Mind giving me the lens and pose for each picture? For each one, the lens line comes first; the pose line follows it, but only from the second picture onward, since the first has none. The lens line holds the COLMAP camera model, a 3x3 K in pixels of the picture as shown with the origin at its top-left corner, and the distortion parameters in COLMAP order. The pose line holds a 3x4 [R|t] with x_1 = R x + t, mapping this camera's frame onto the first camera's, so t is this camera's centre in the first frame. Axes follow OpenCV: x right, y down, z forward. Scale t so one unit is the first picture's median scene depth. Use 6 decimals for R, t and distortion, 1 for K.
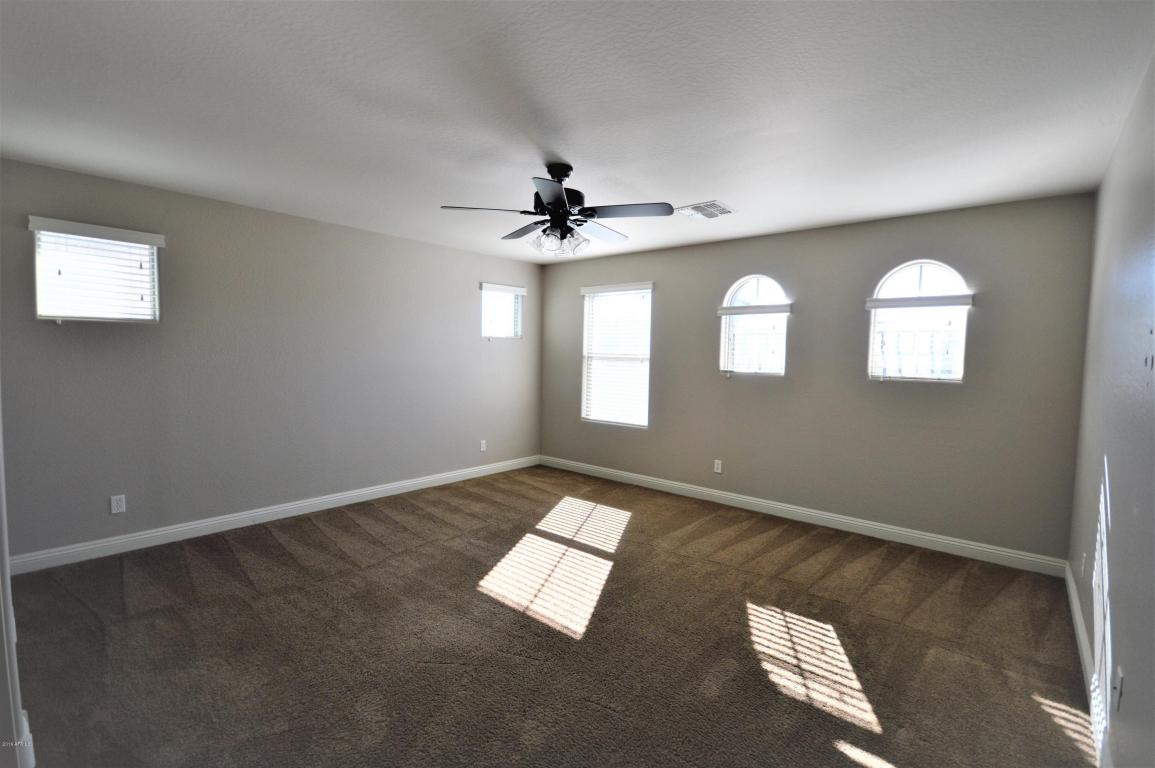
lens RADIAL K [[514.4, 0, 576.7], [0, 514.4, 384.9], [0, 0, 1]] dist [-0.010542, -0.000473]
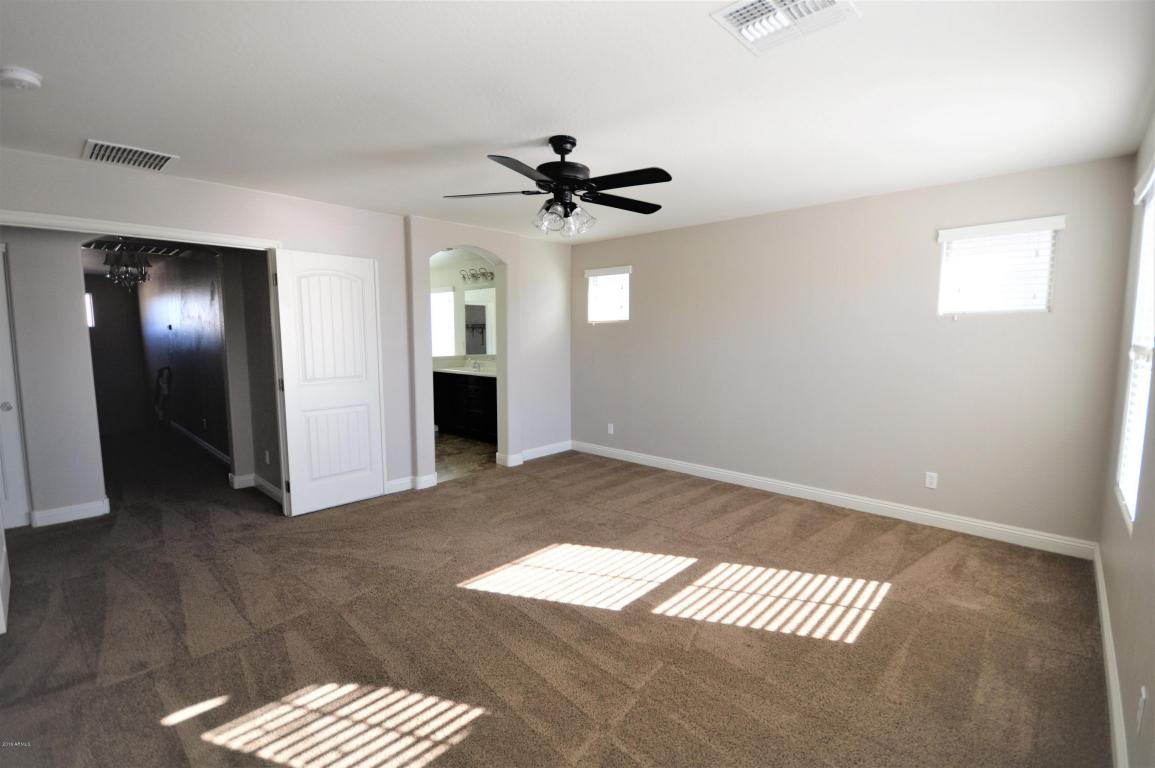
lens RADIAL K [[514.4, 0, 576.5], [0, 514.4, 386.6], [0, 0, 1]] dist [-0.010542, -0.000473]
pose [[-0.055743, 0.083315, -0.994963, 0.840957], [-0.059800, 0.994445, 0.086622, -0.052924], [0.996653, 0.064327, -0.050451, 0.989035]]
